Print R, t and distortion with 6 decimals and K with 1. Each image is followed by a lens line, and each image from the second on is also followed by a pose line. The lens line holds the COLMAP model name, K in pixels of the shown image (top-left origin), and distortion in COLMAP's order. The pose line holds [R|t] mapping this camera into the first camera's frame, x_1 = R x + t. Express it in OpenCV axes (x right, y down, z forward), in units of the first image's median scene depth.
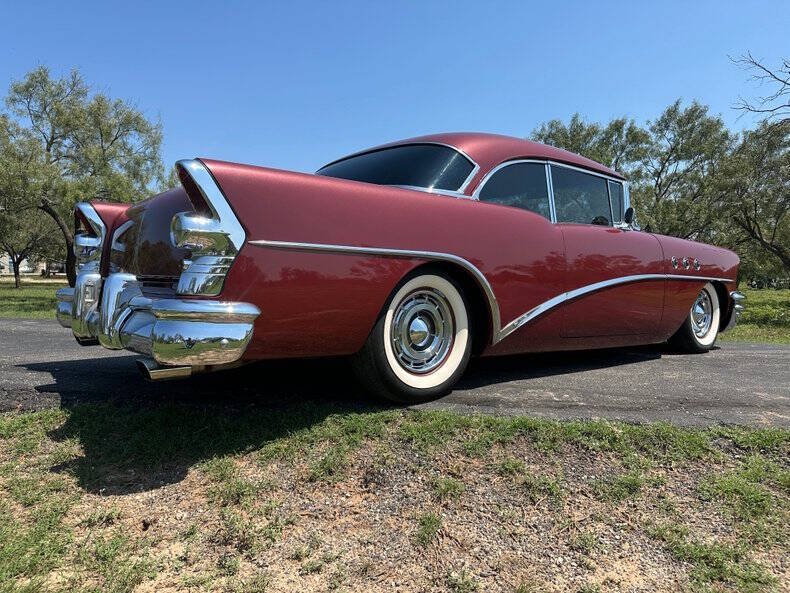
lens RADIAL K [[552.6, 0, 396.6], [0, 552.6, 301.0], [0, 0, 1]] dist [0.008266, -0.010685]
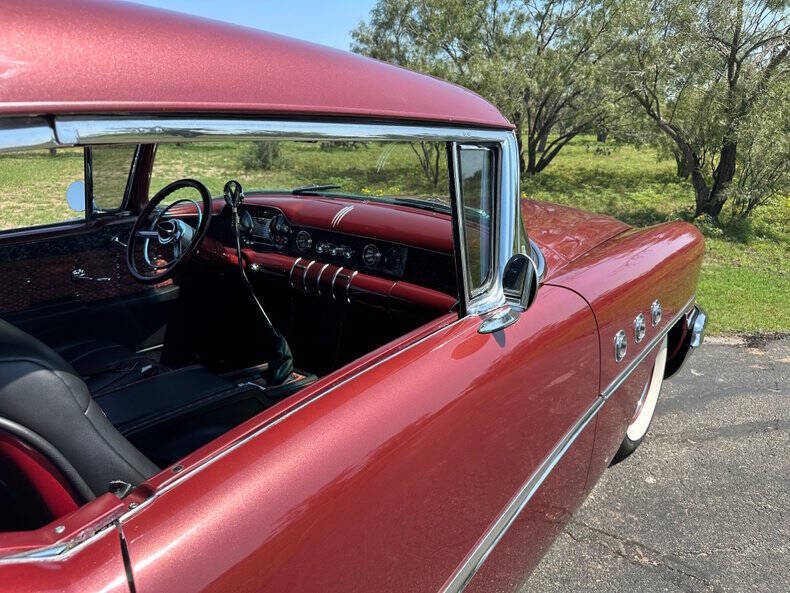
lens RADIAL K [[576.5, 0, 392.4], [0, 576.5, 300.3], [0, 0, 1]] dist [0.013897, 0.002806]
pose [[0.976945, -0.060698, 0.204681, 0.393174], [0.007909, 0.968364, 0.249416, -0.307350], [-0.213345, -0.242047, 0.946519, 0.970706]]
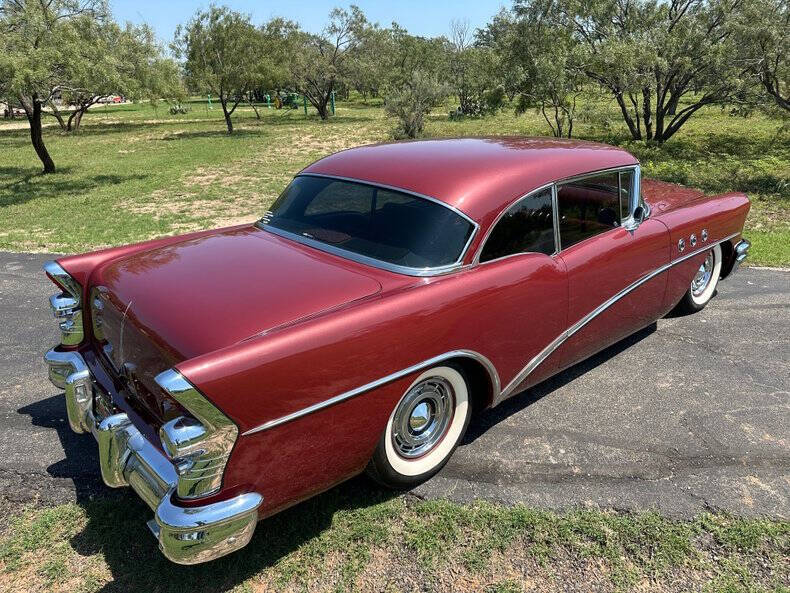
lens RADIAL K [[552.6, 0, 402.0], [0, 552.6, 298.5], [0, 0, 1]] dist [0.008266, -0.010685]
pose [[0.998956, -0.044265, 0.011299, 0.007345], [0.038678, 0.951098, 0.306457, -0.442197], [-0.024312, -0.305700, 0.951817, 0.106623]]
